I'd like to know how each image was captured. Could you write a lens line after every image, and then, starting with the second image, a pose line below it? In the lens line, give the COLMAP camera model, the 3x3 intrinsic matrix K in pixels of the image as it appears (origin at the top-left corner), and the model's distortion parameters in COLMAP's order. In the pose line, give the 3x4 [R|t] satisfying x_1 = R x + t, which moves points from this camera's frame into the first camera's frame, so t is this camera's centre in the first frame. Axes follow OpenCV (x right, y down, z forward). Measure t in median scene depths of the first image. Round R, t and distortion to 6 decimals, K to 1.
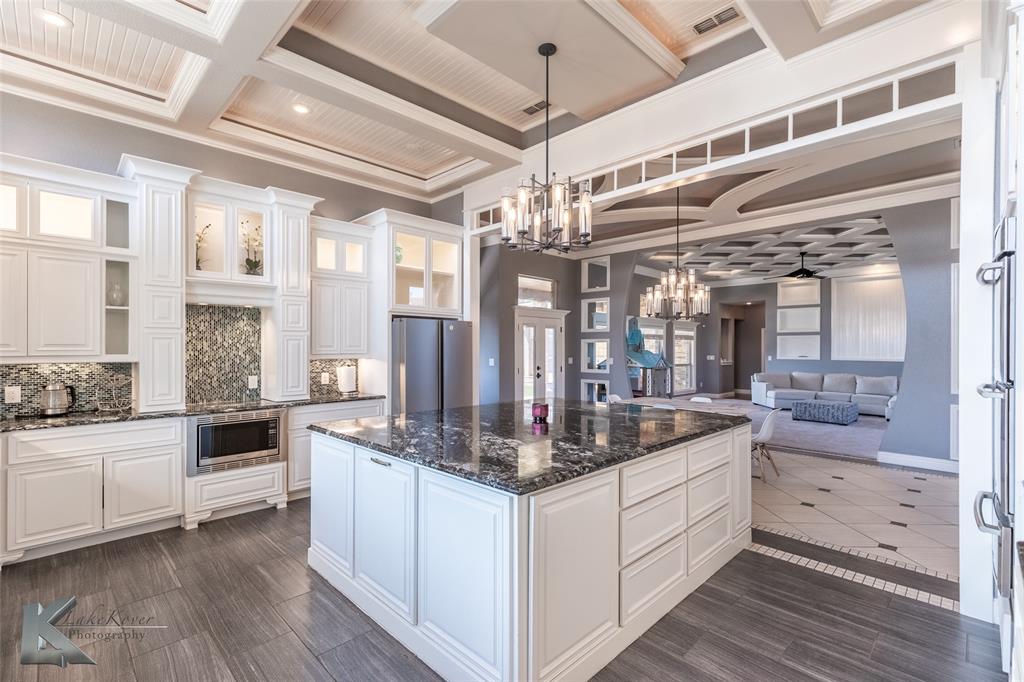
lens RADIAL K [[465.6, 0, 508.8], [0, 465.6, 345.6], [0, 0, 1]] dist [0.001536, 0.000296]
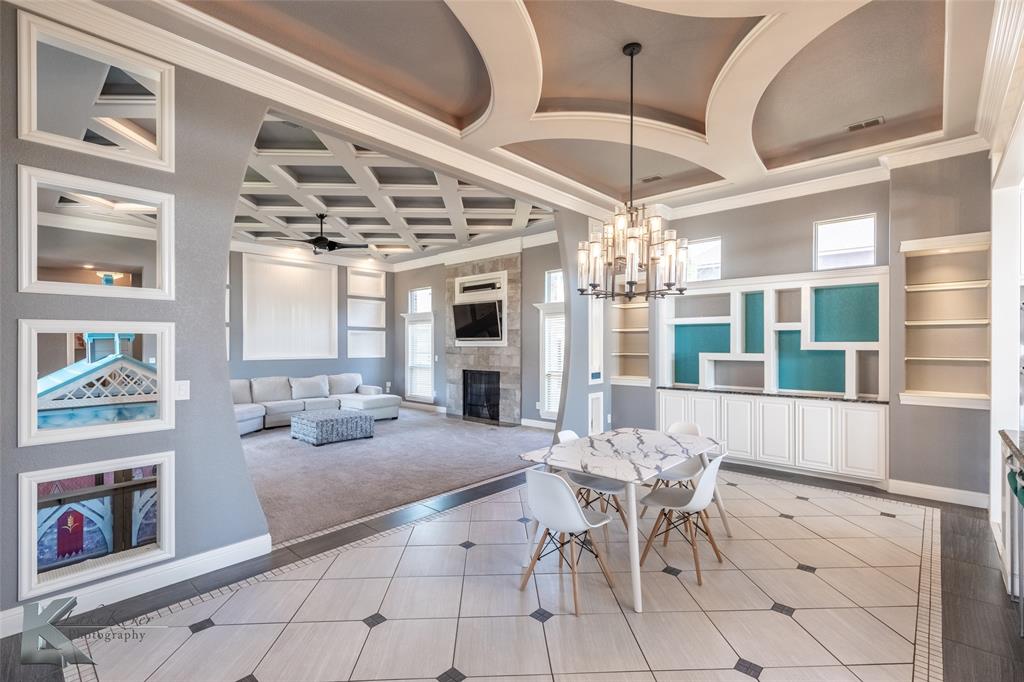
lens RADIAL K [[465.6, 0, 508.7], [0, 465.6, 343.0], [0, 0, 1]] dist [0.001536, 0.000296]
pose [[-0.045290, -0.004772, 0.998962, -0.105049], [0.001623, 0.999987, 0.004850, -0.000687], [-0.998973, 0.001841, -0.045281, 0.699944]]
